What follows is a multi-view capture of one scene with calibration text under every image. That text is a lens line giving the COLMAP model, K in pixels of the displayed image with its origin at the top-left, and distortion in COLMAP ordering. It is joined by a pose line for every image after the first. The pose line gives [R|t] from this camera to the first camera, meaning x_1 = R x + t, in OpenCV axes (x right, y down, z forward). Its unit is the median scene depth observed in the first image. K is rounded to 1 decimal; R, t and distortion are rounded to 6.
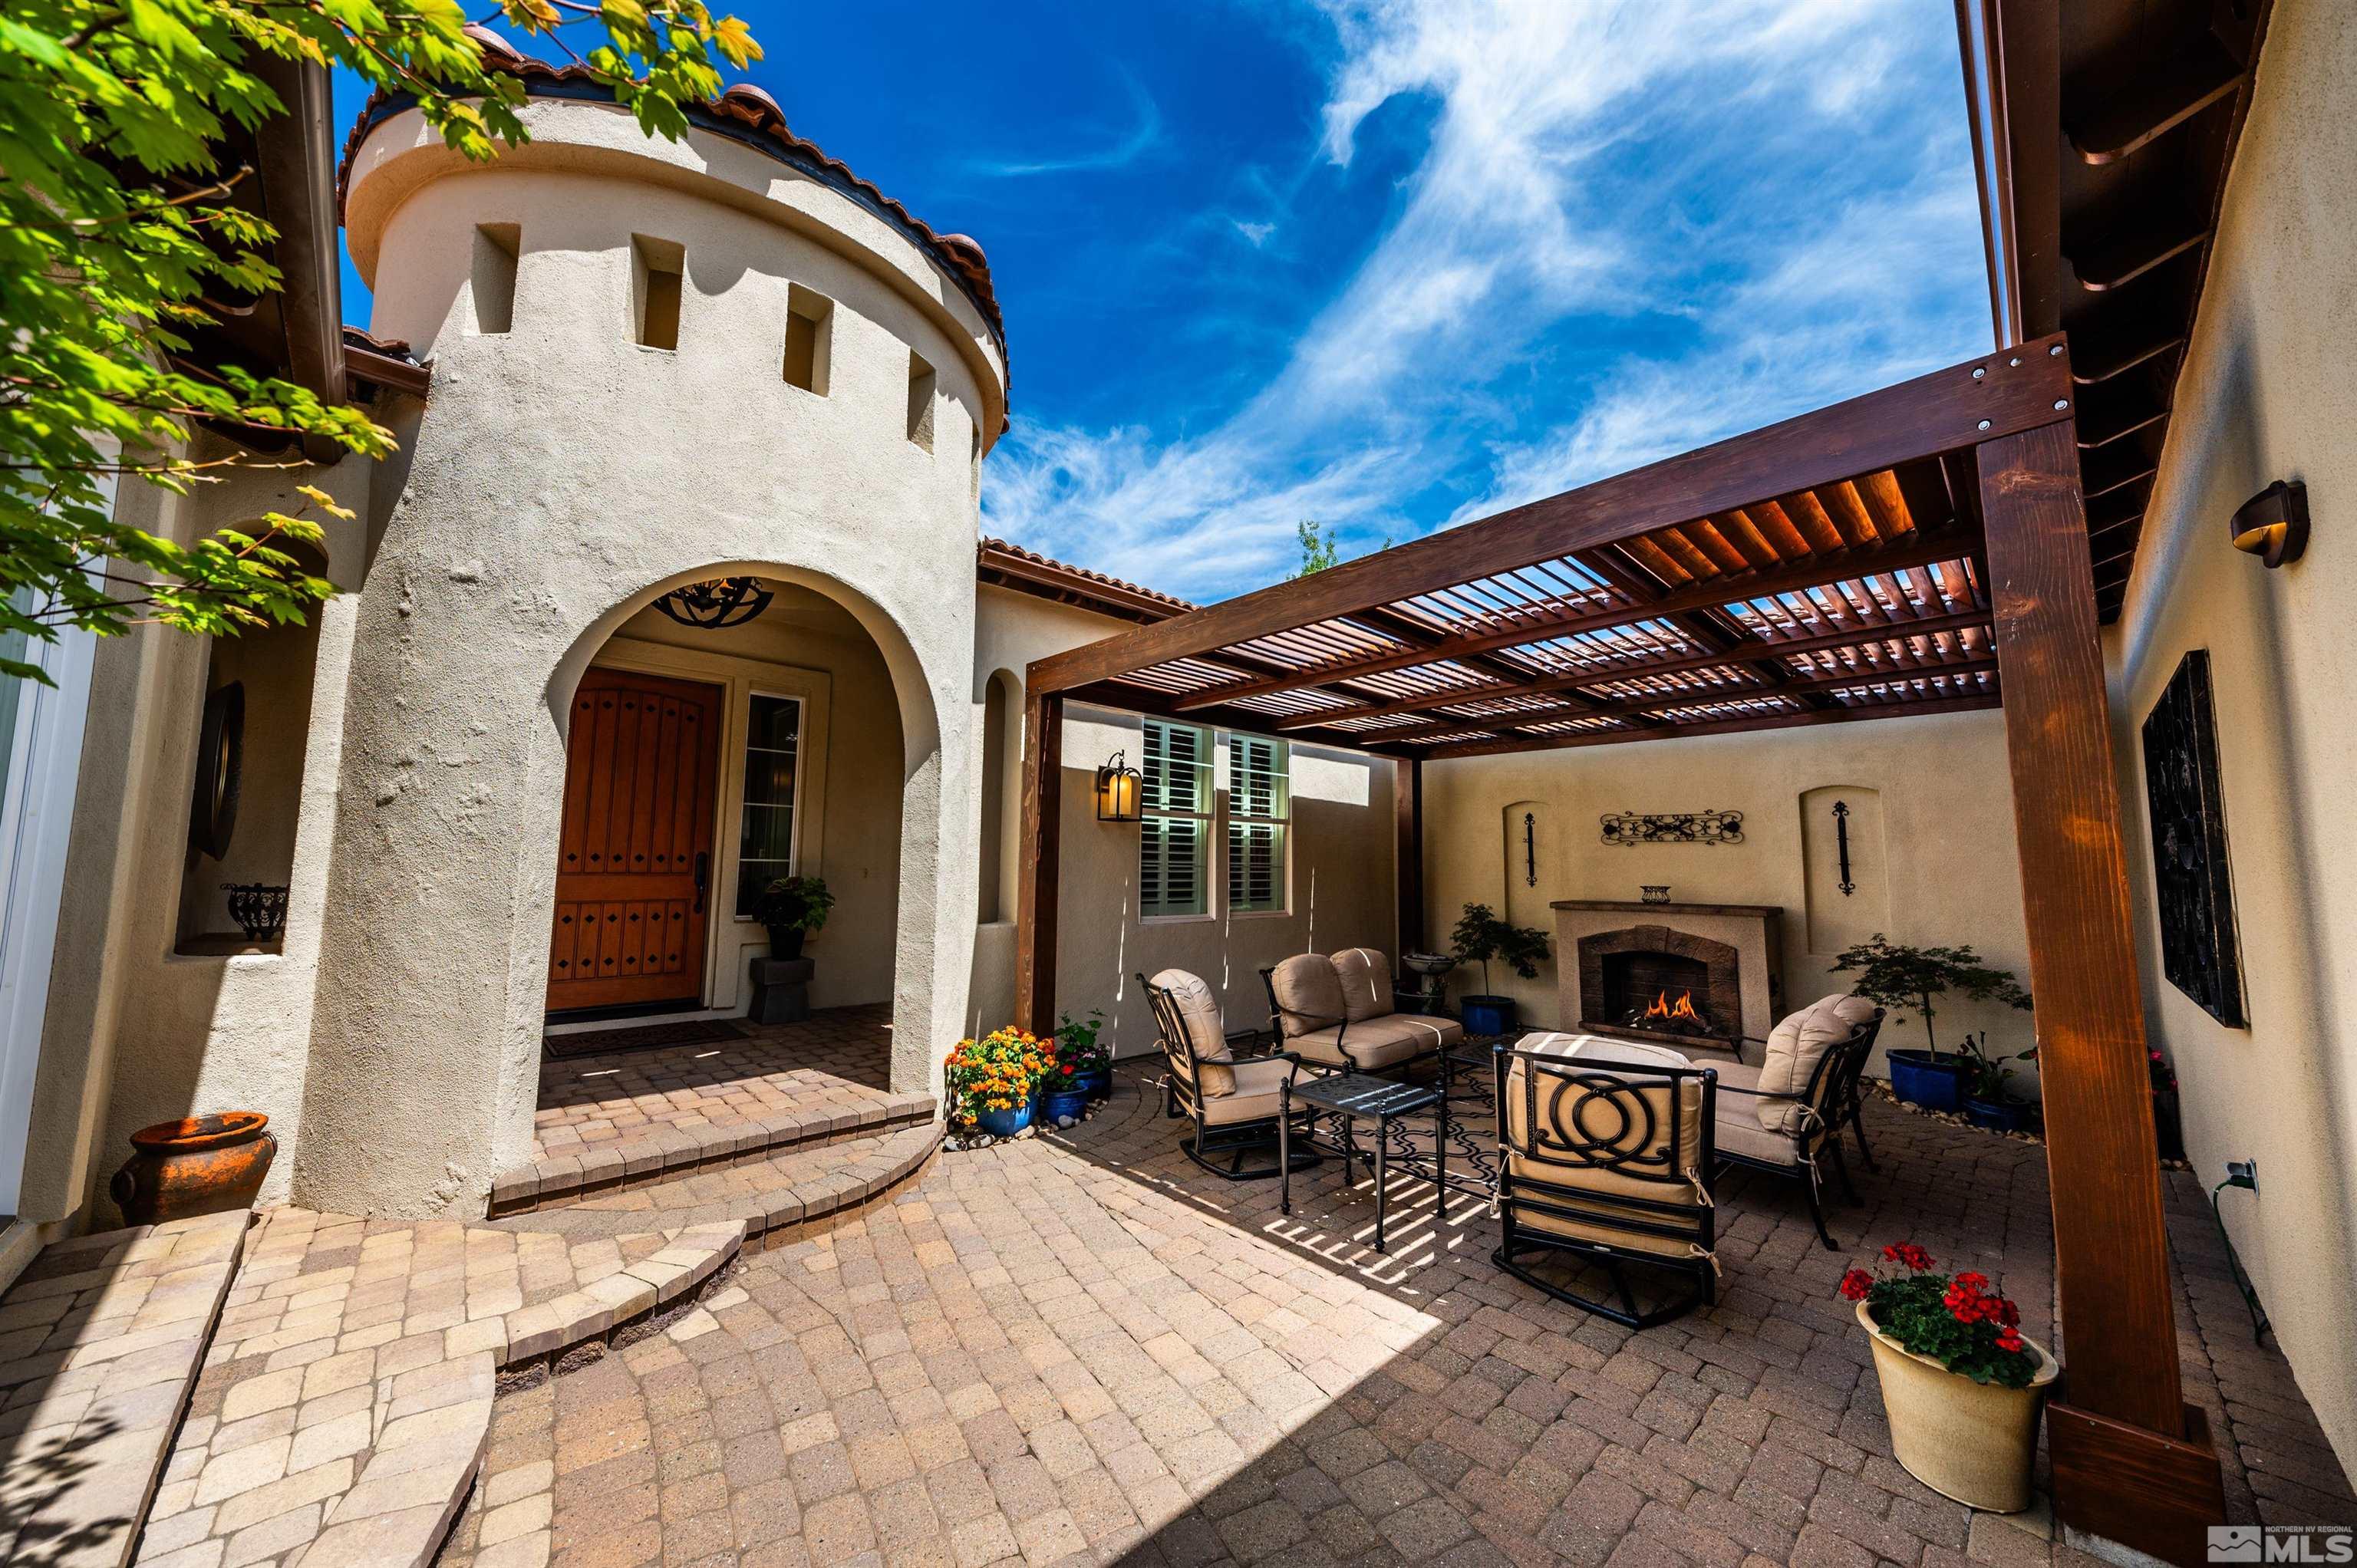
lens RADIAL K [[831.7, 0, 1177.3], [0, 831.7, 789.6], [0, 0, 1]] dist [0.008510, -0.001967]
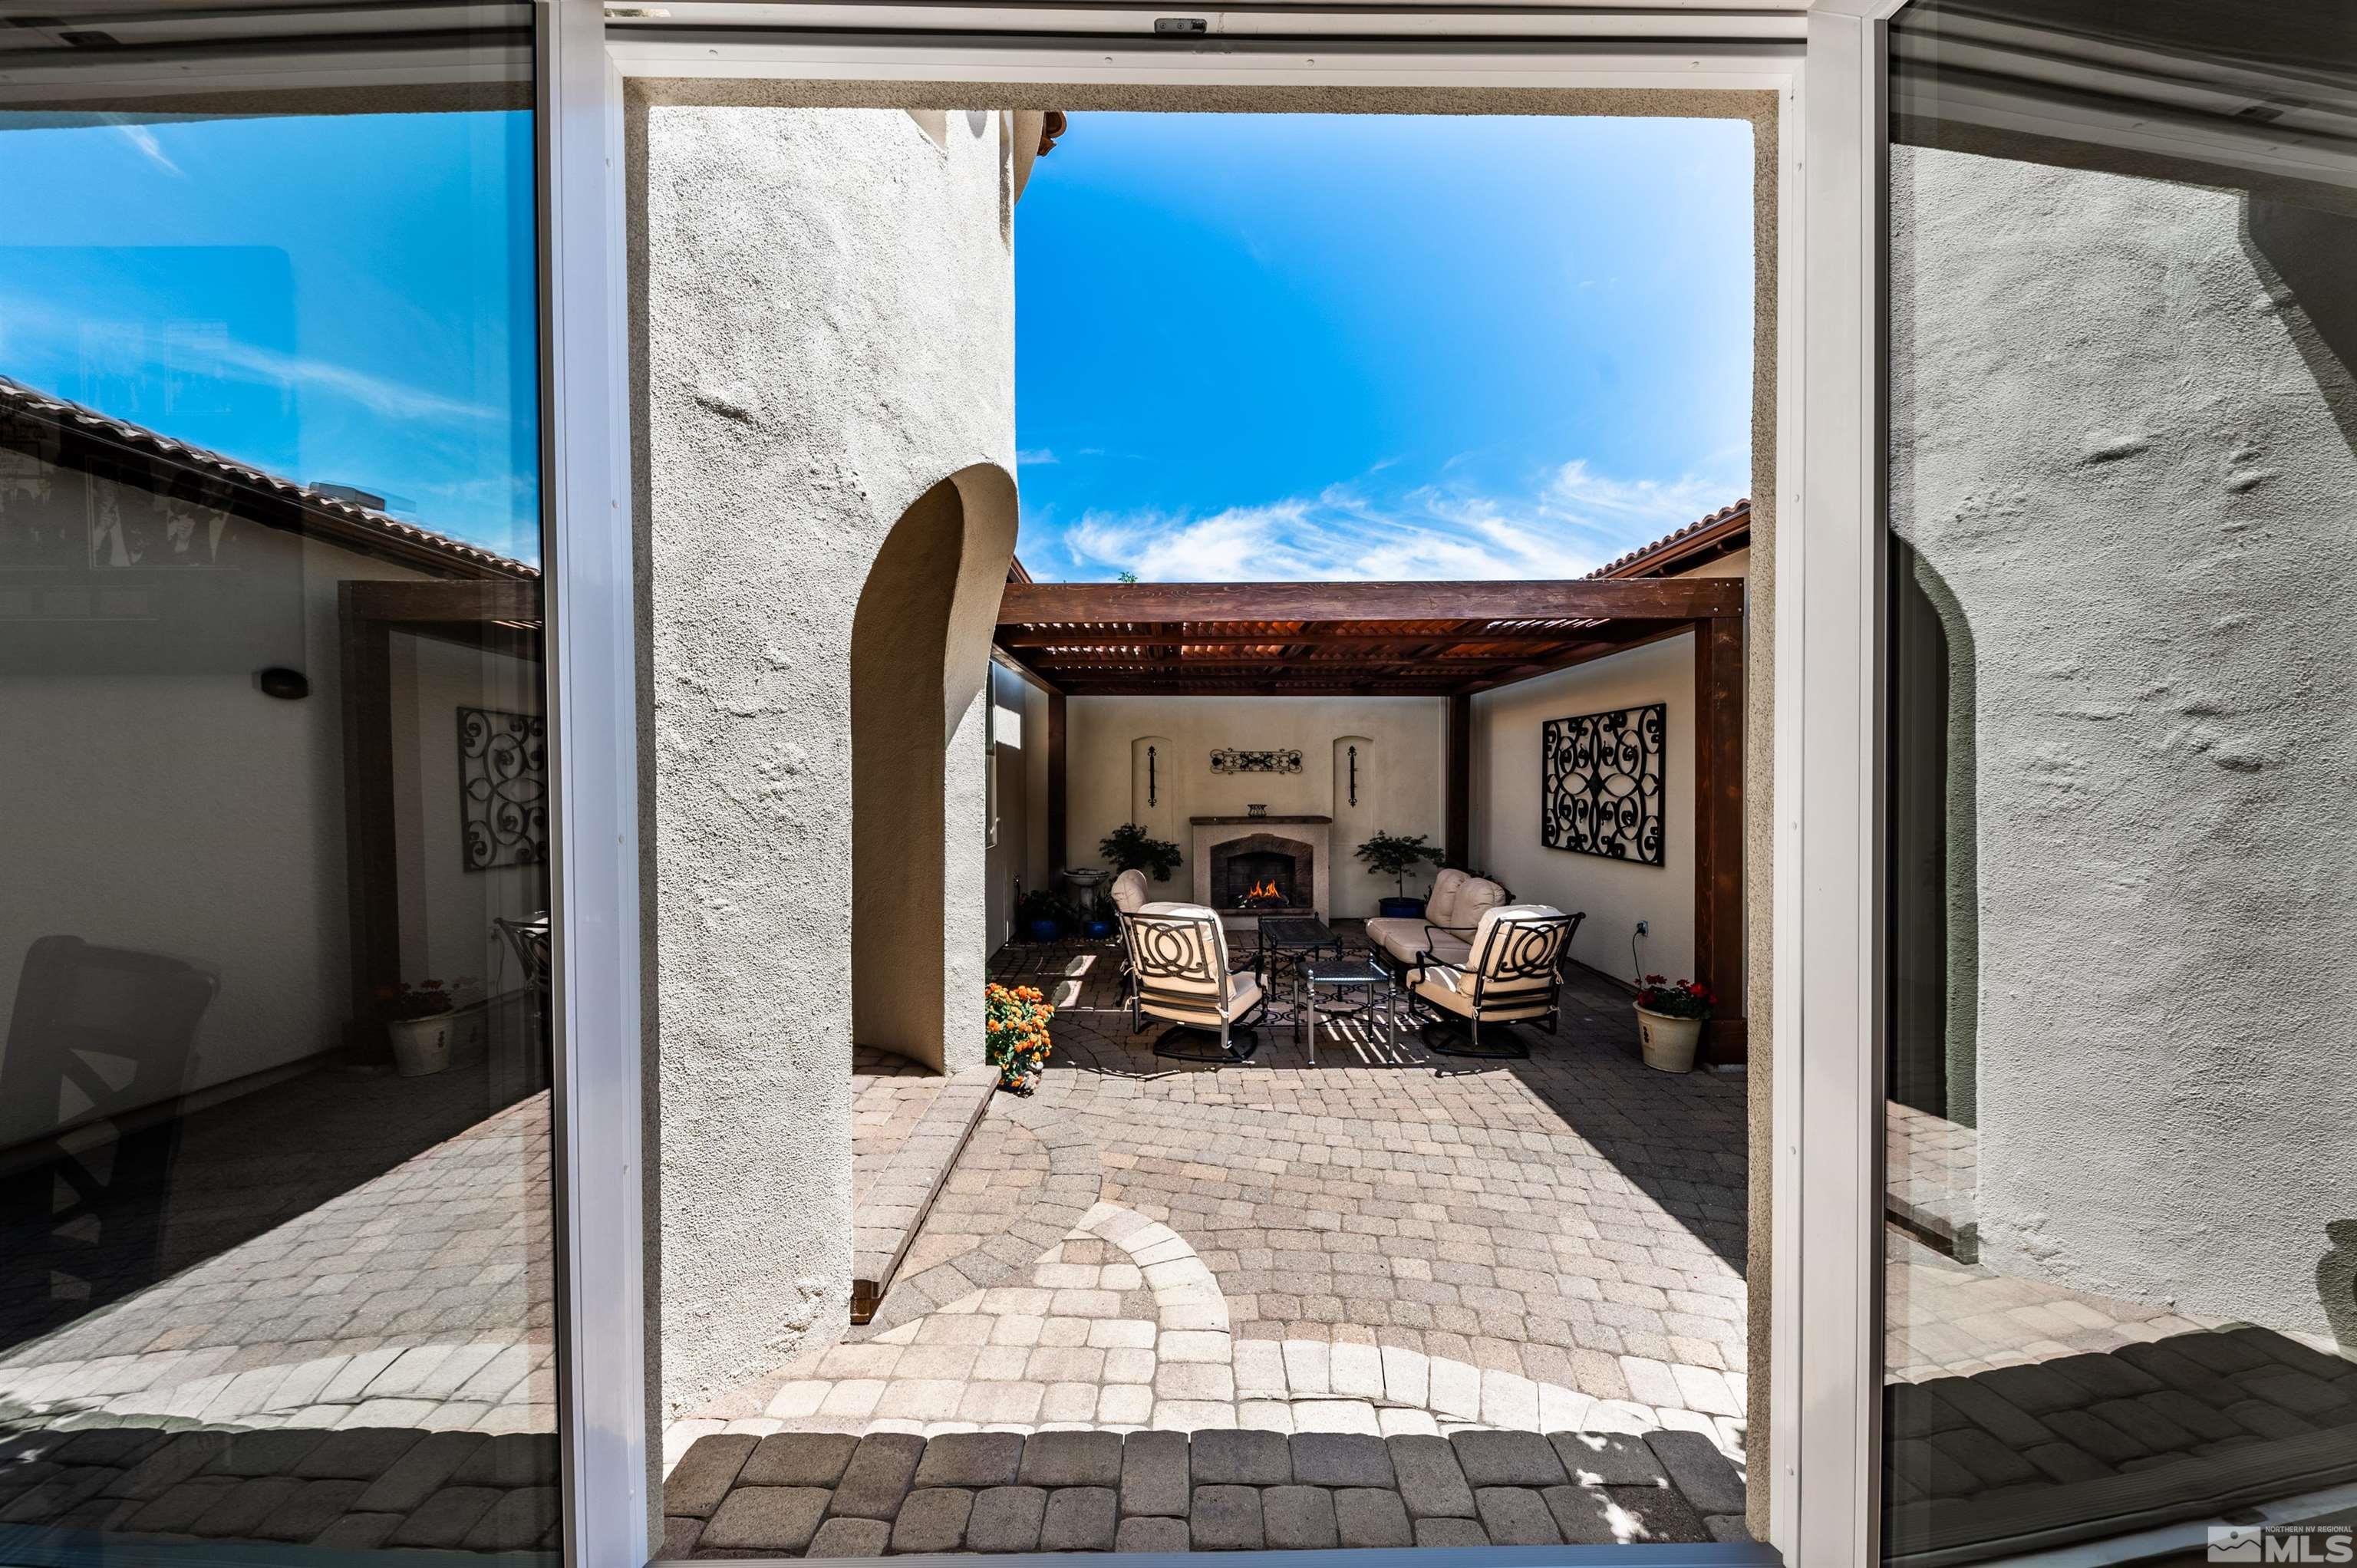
lens RADIAL K [[868.5, 0, 1170.6], [0, 868.5, 795.7], [0, 0, 1]] dist [0.008141, -0.003150]
pose [[0.676832, -0.029790, 0.735534, -0.648600], [-0.059030, 0.993767, 0.094567, -0.028321], [-0.733767, -0.107425, 0.670855, 0.171340]]
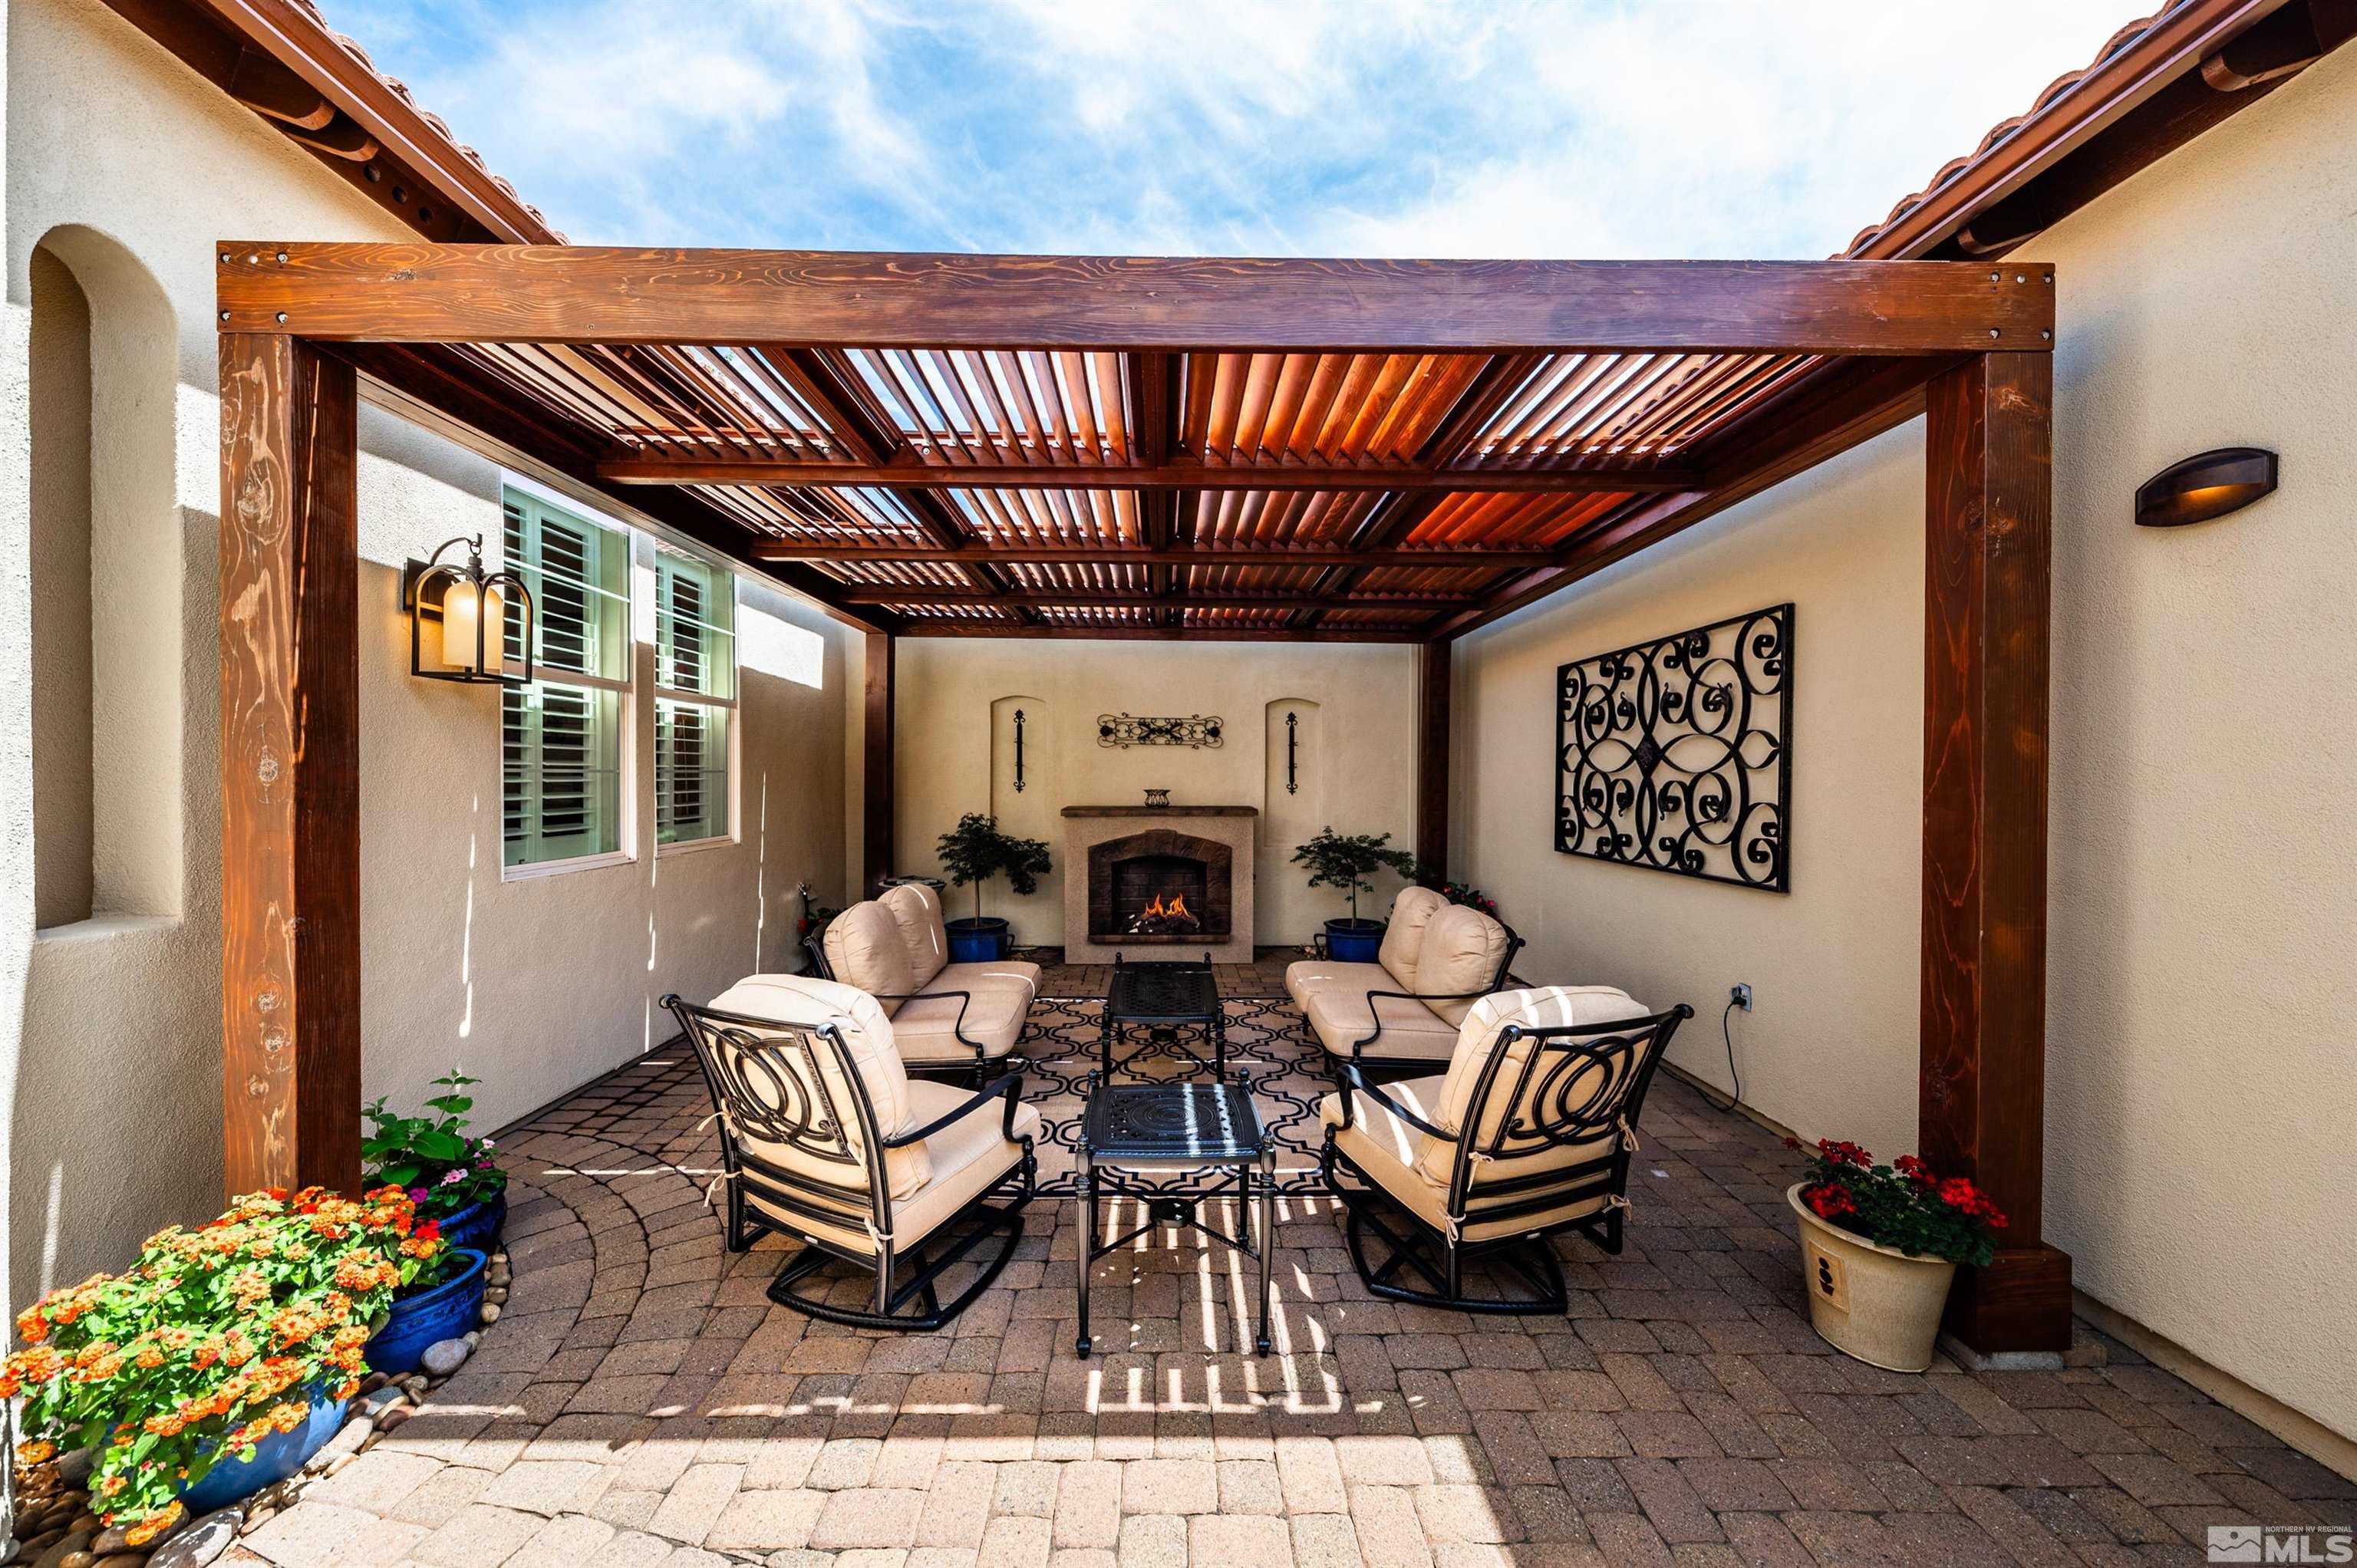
lens RADIAL K [[831.7, 0, 1176.2], [0, 831.7, 784.5], [0, 0, 1]] dist [0.008510, -0.001967]
pose [[0.670054, -0.015312, 0.742154, -0.163505], [-0.068778, 0.994206, 0.082609, 0.030784], [-0.739119, -0.106396, 0.665118, 0.373272]]
